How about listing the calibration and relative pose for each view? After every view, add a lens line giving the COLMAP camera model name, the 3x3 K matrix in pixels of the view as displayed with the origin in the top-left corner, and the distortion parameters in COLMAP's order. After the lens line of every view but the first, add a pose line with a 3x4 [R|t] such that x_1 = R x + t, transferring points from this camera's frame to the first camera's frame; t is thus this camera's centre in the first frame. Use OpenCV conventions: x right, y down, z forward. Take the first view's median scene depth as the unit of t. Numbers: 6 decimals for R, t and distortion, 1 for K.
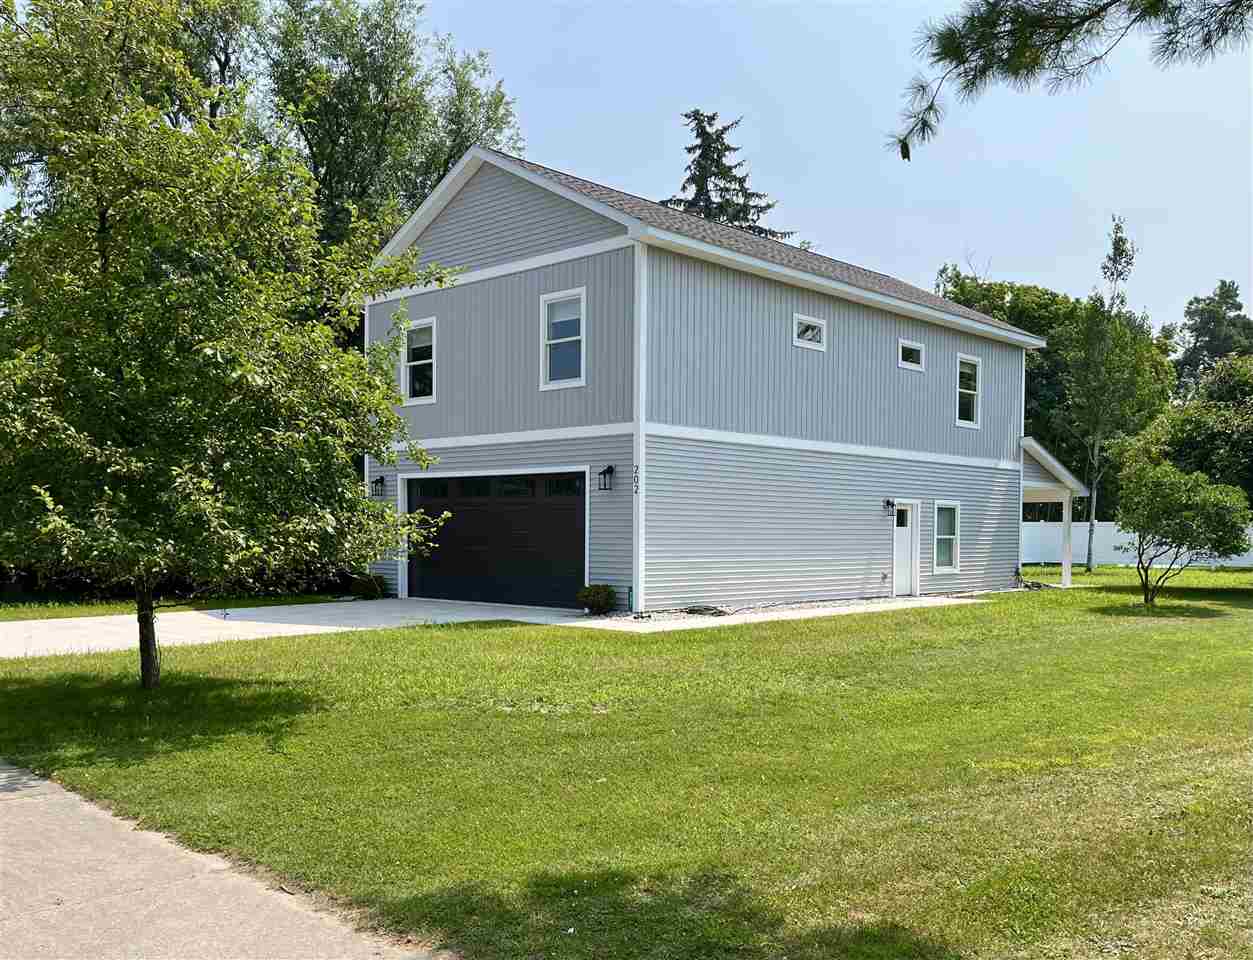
lens RADIAL K [[1148.7, 0, 626.5], [0, 1148.7, 480.0], [0, 0, 1]] dist [0.111484, 0.000028]
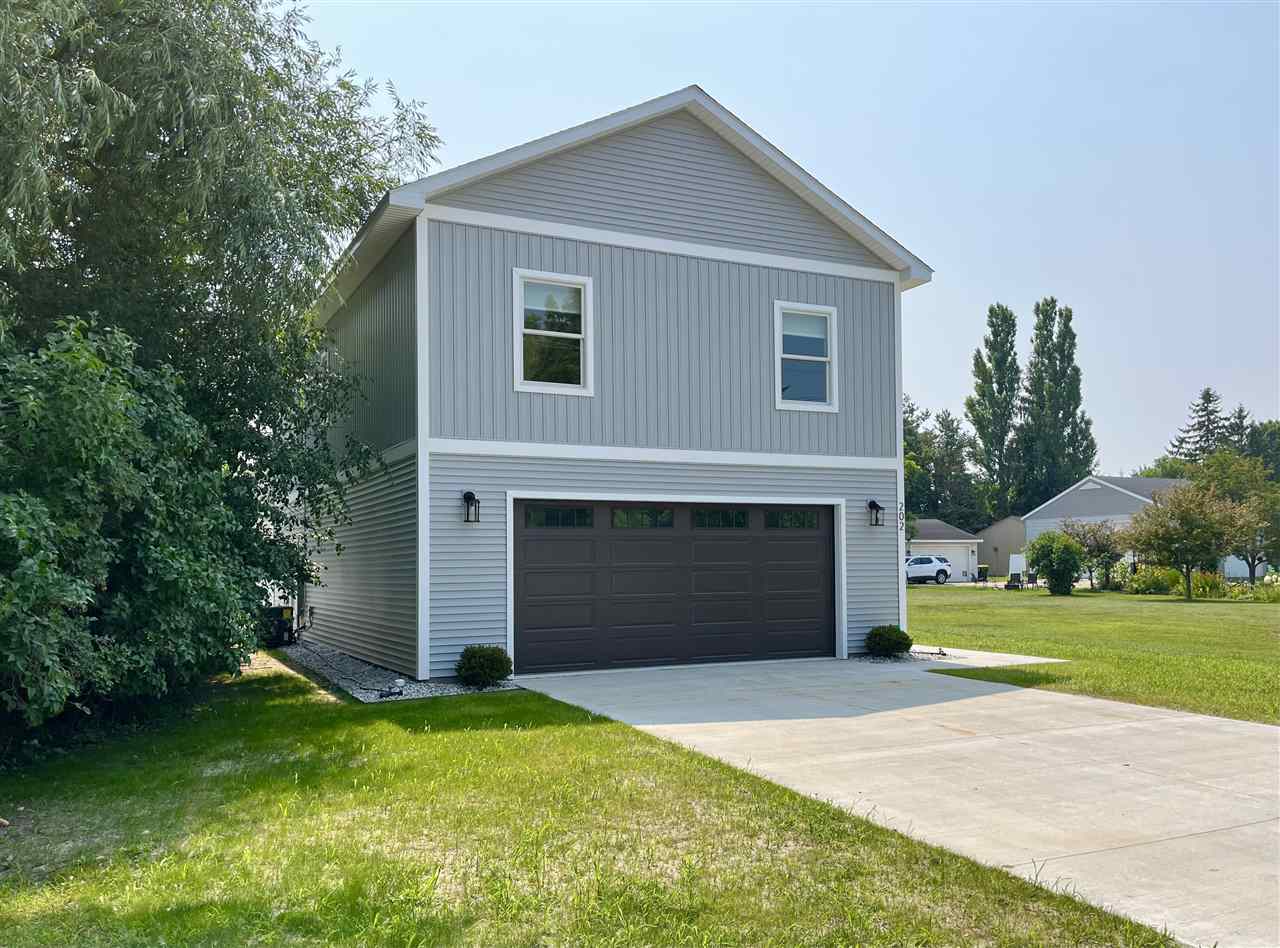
lens RADIAL K [[1029.4, 0, 640.0], [0, 1029.4, 474.0], [0, 0, 1]] dist [0.000886, 0.000016]
pose [[0.347228, 0.068688, 0.935262, -0.980109], [-0.026225, 0.997635, -0.063532, 0.028022], [-0.937414, -0.002467, 0.348208, 0.971907]]
